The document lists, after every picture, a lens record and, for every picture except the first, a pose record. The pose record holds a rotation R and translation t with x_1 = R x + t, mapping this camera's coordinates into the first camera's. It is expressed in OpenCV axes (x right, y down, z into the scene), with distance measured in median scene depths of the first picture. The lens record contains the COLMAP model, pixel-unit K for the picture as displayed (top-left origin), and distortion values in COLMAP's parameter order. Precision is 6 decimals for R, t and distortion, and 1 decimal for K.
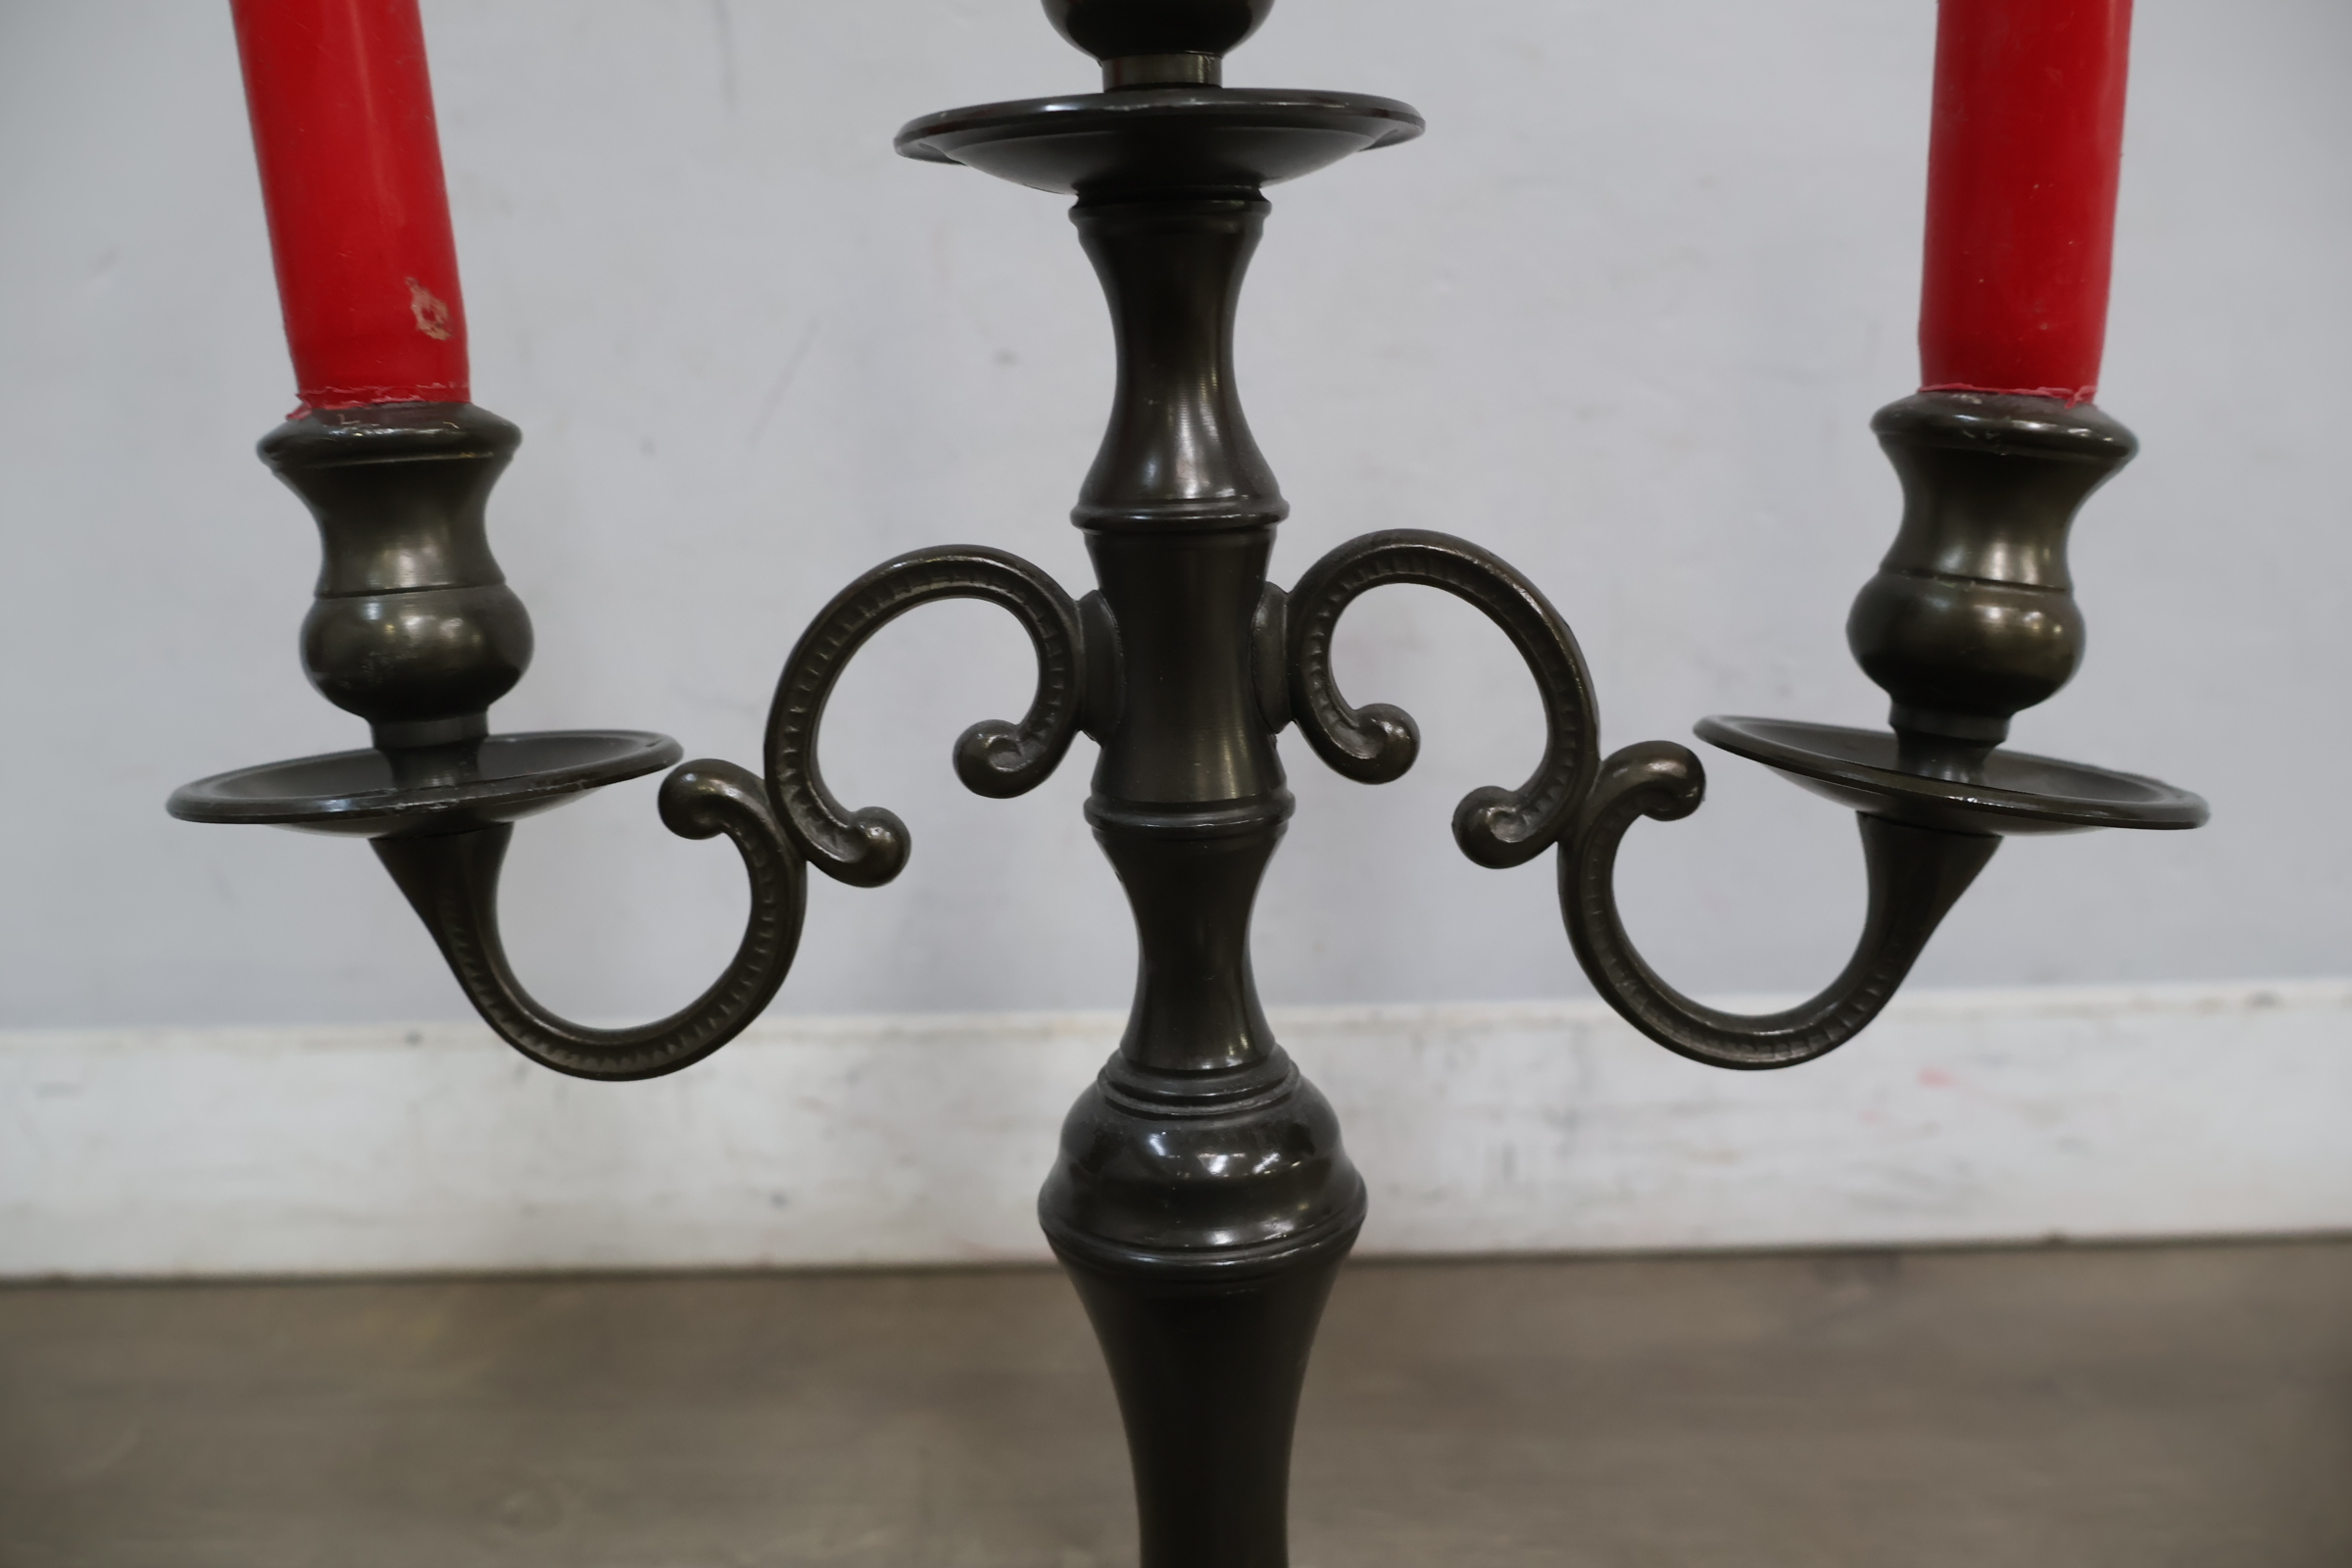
lens RADIAL K [[2011.1, 0, 1170.3], [0, 2011.1, 783.6], [0, 0, 1]] dist [-0.000208, 0.006882]
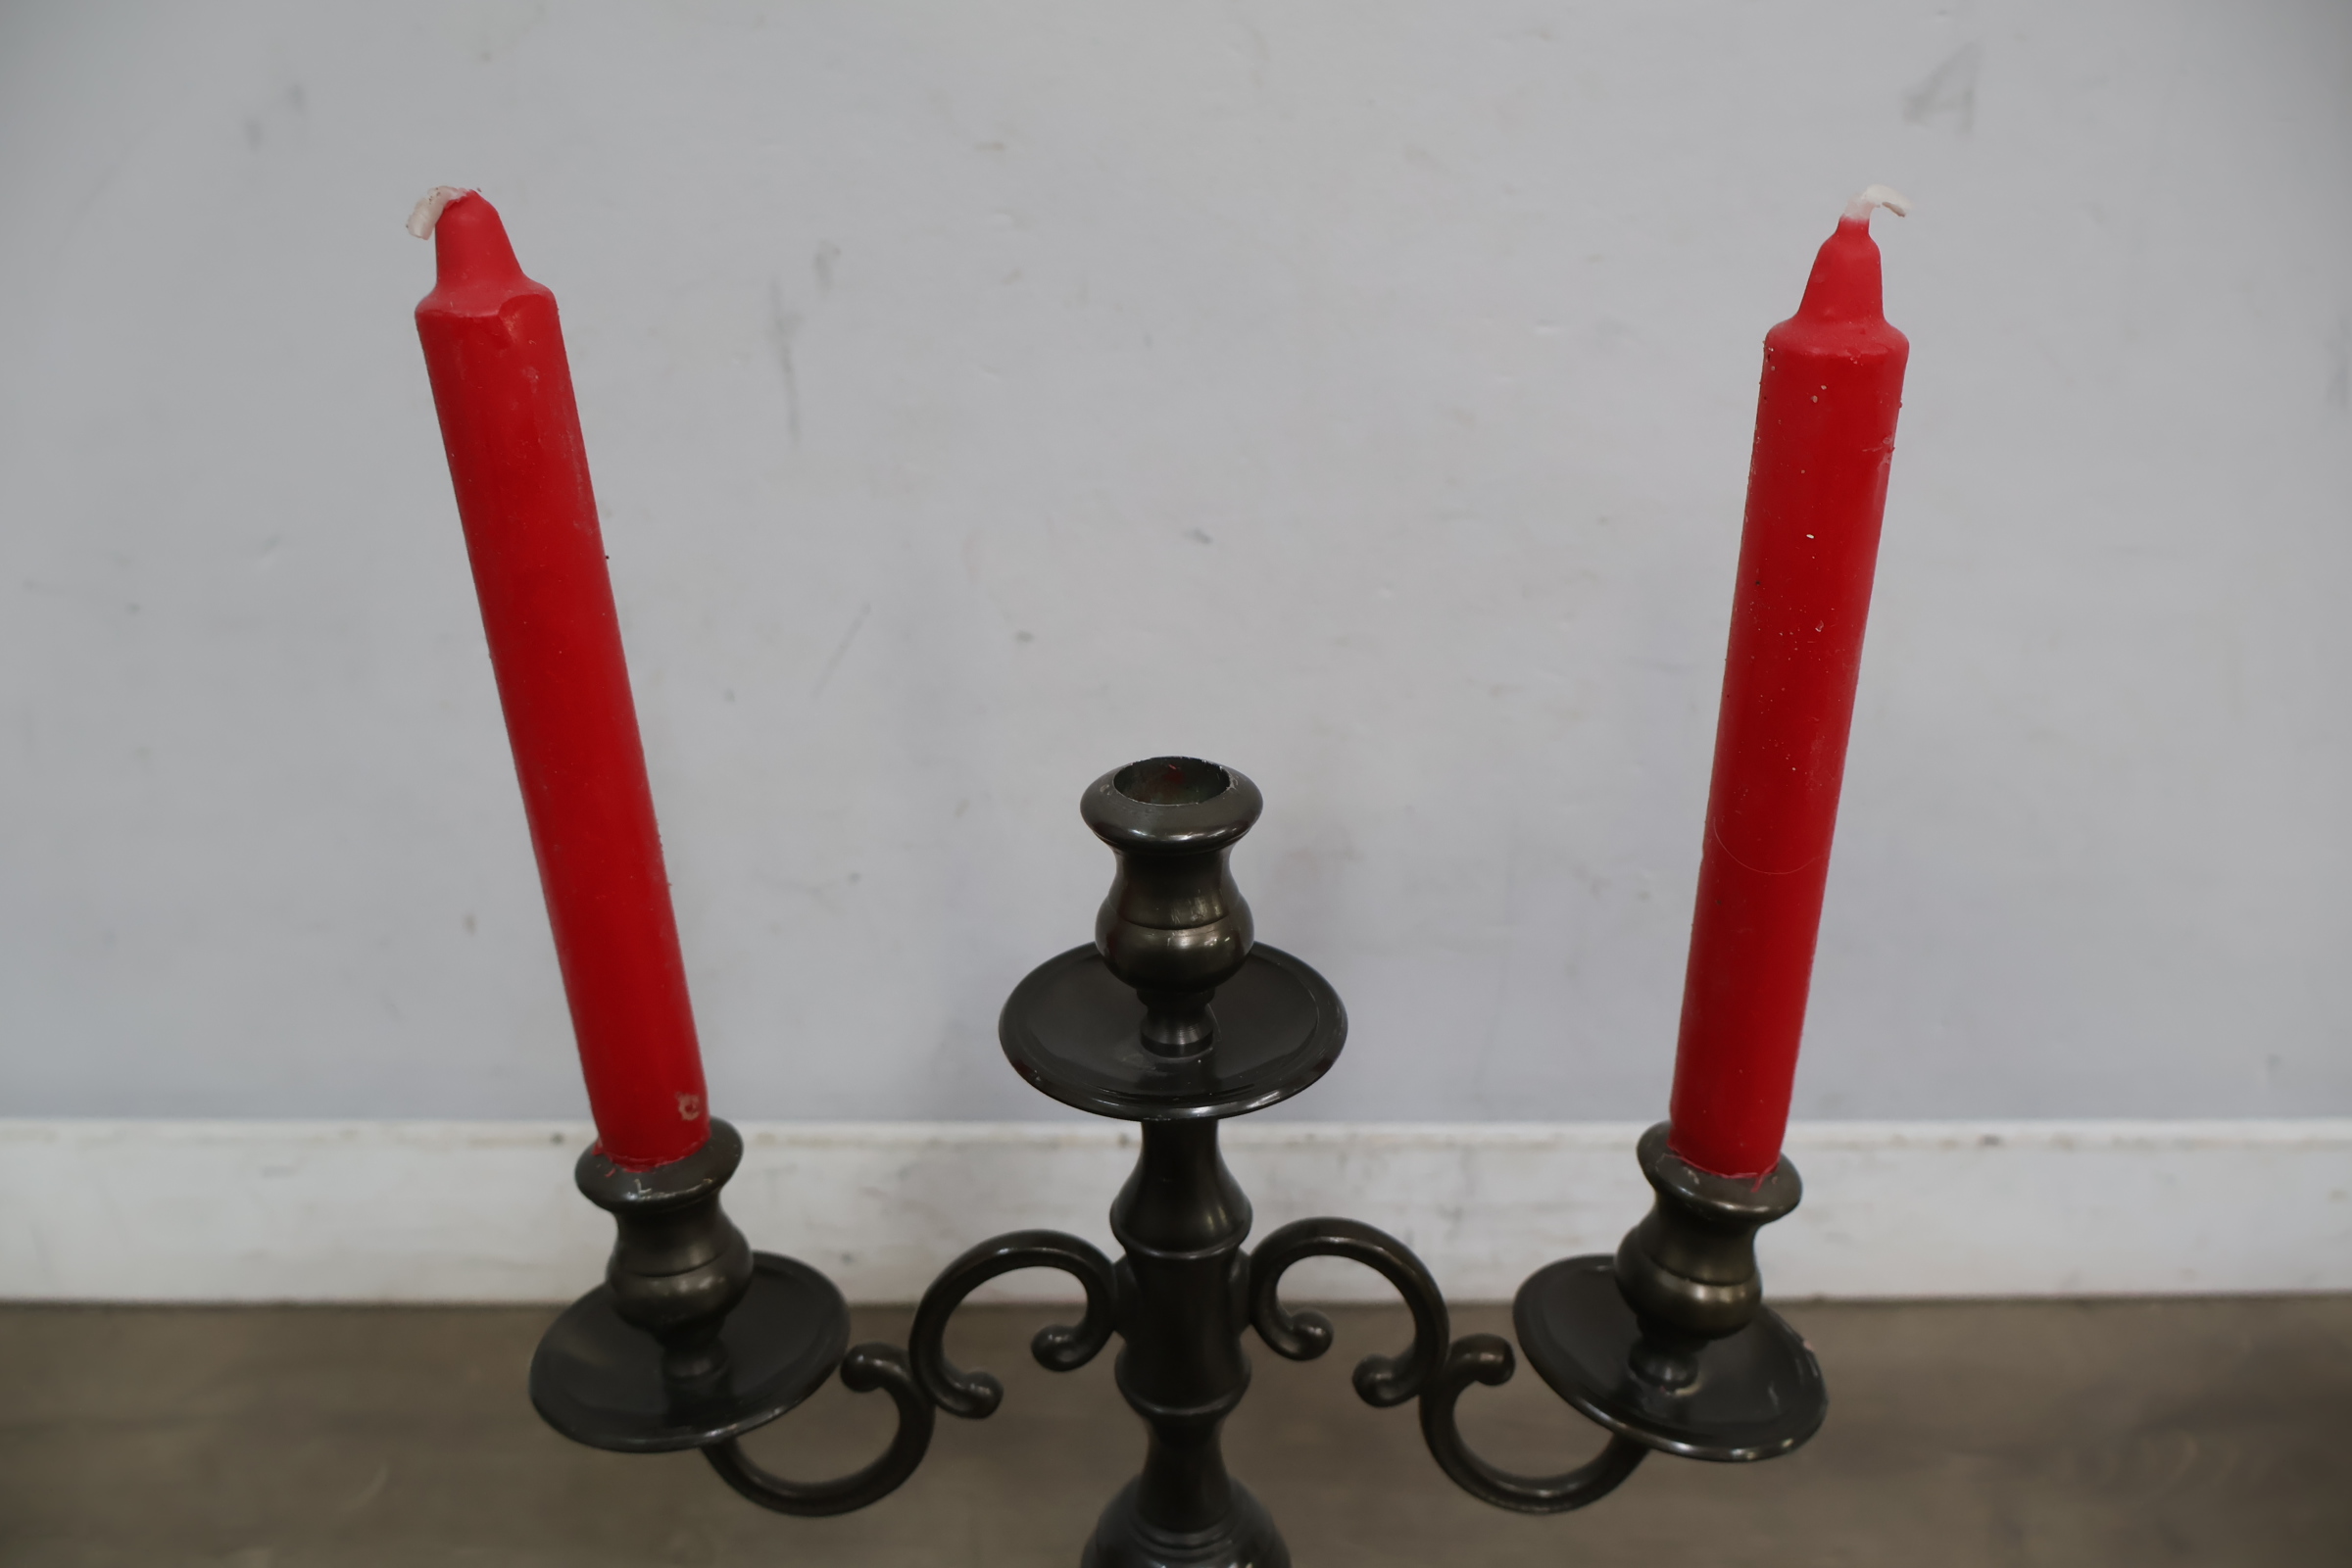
lens RADIAL K [[2011.1, 0, 1163.8], [0, 2011.1, 800.8], [0, 0, 1]] dist [-0.000208, 0.006882]
pose [[0.999717, 0.011097, 0.021055, -0.042765], [-0.015531, 0.974517, 0.223773, -0.757658], [-0.018035, -0.224037, 0.974414, -0.407678]]
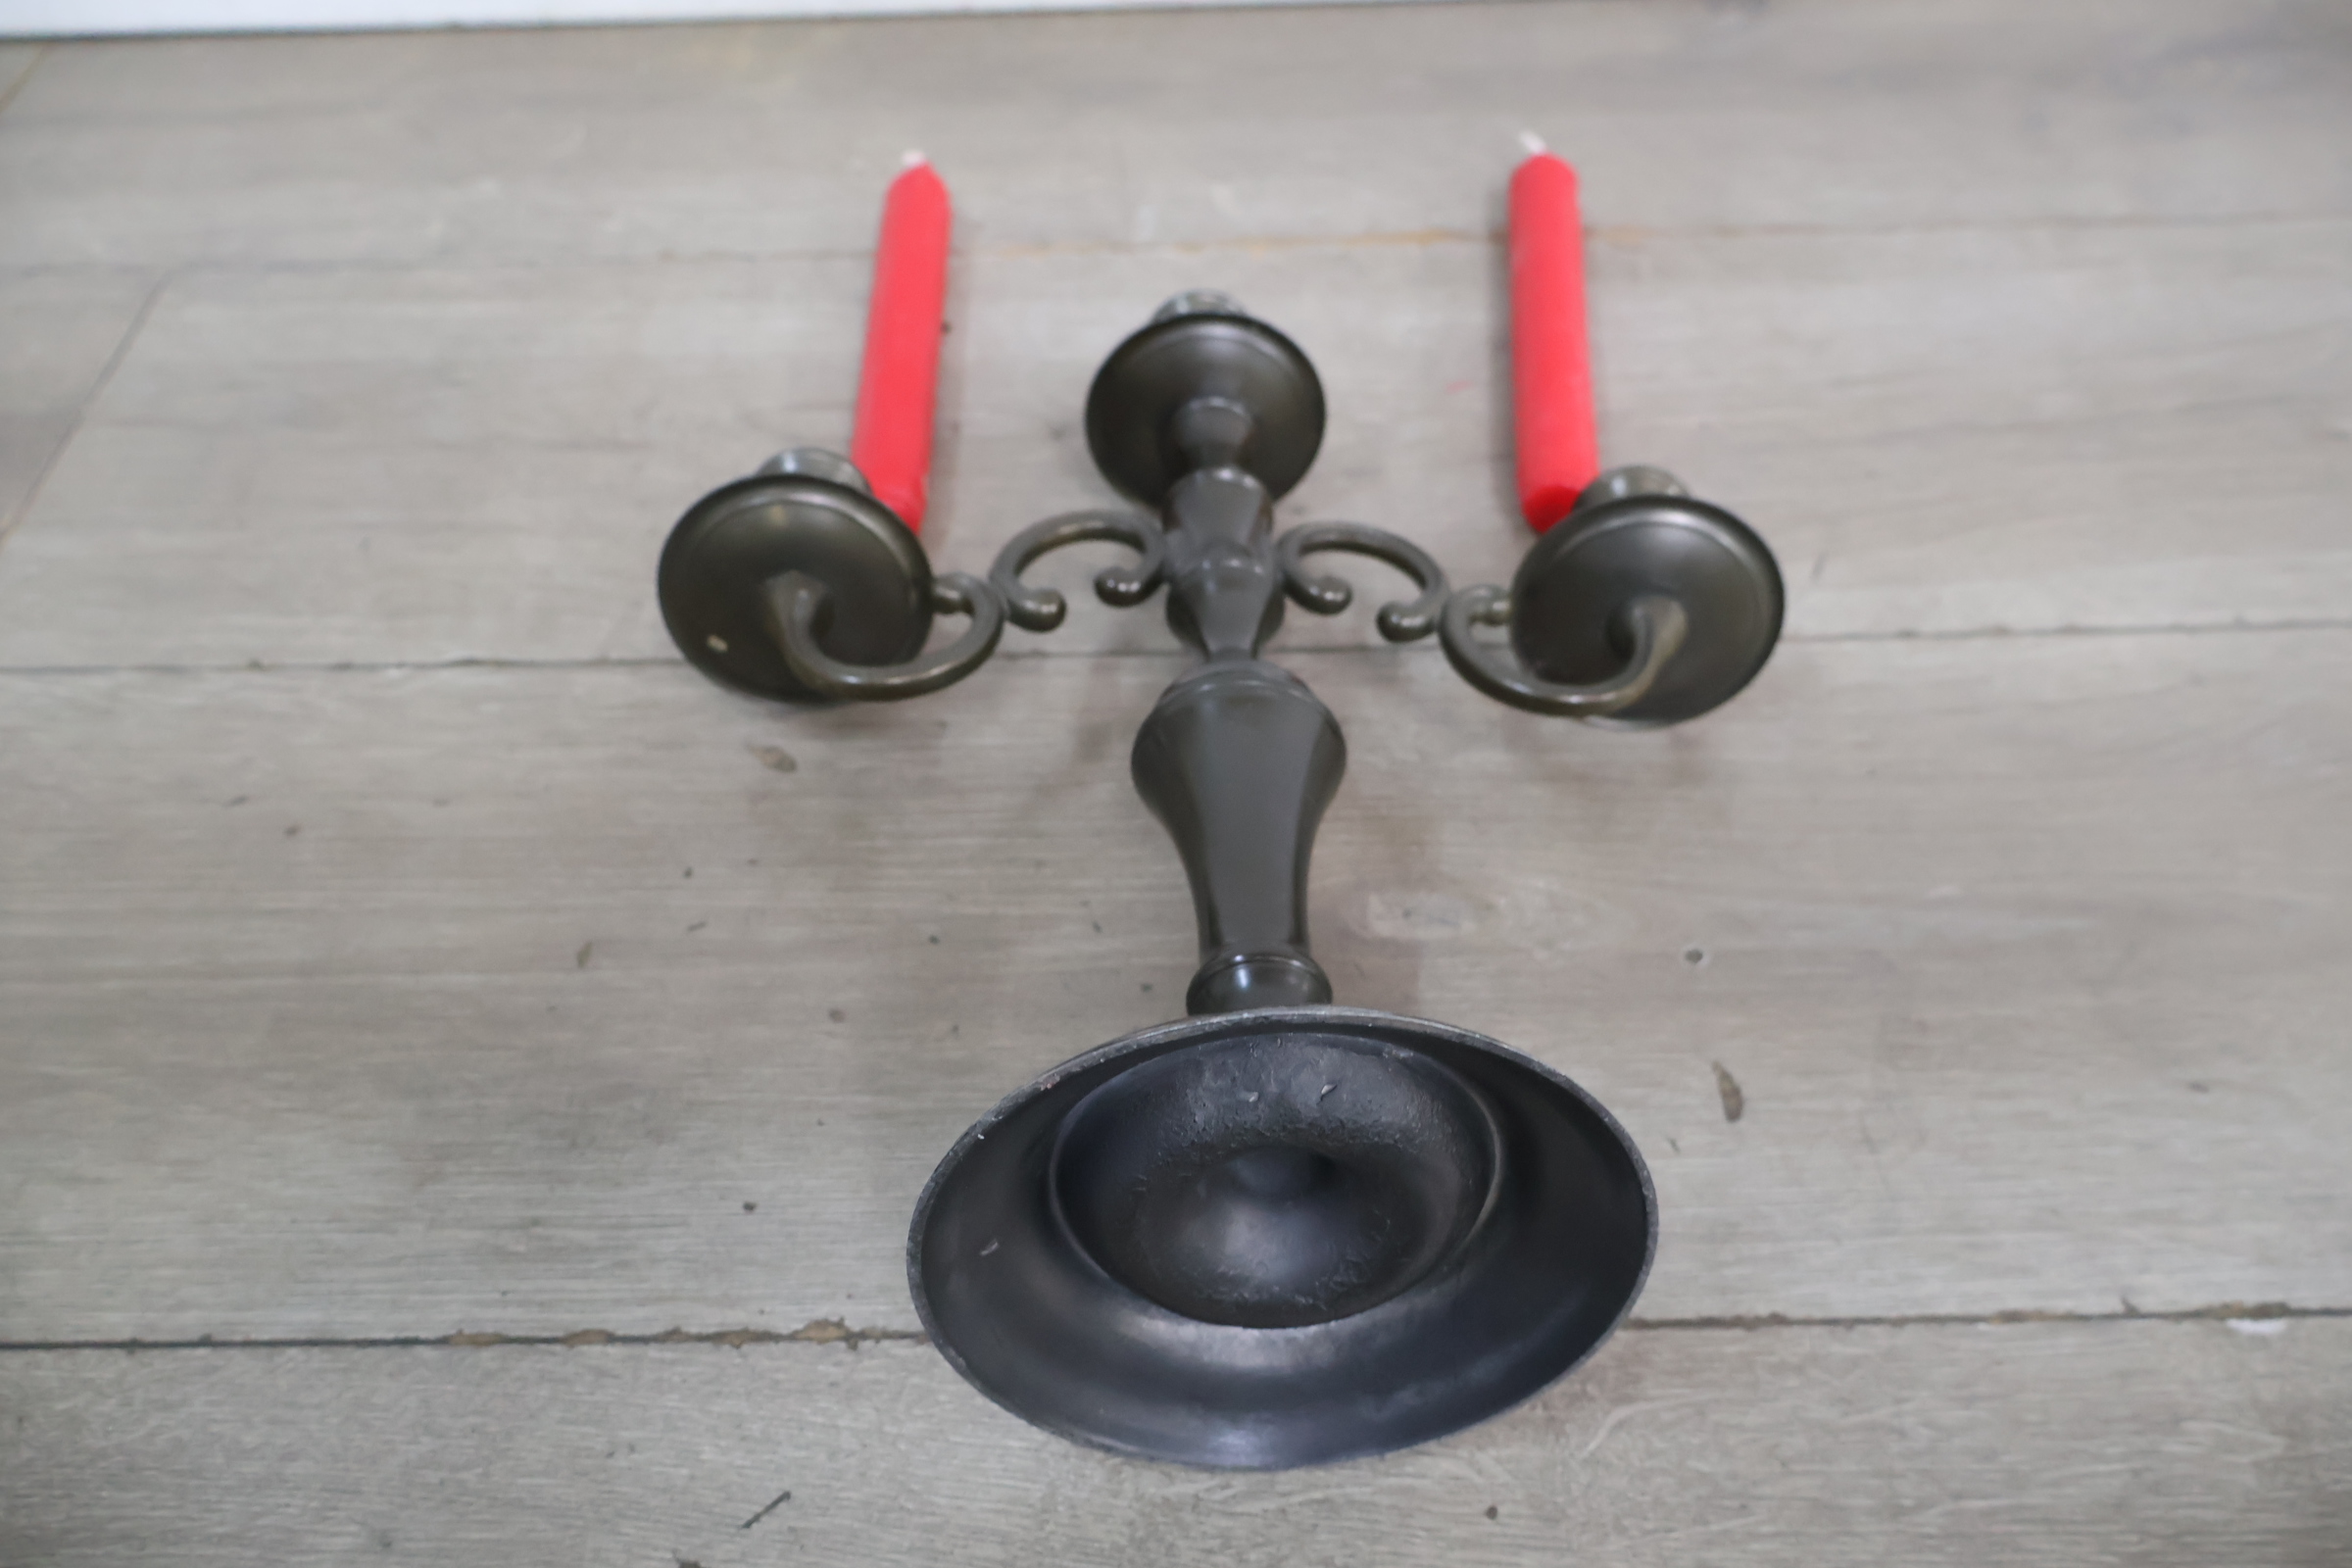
lens RADIAL K [[2011.1, 0, 1164.9], [0, 2011.1, 802.1], [0, 0, 1]] dist [-0.000208, 0.006882]
pose [[0.999539, -0.019022, 0.023678, -0.218018], [0.002349, 0.825677, 0.564139, -0.194335], [-0.030281, -0.563823, 0.825340, -0.968327]]
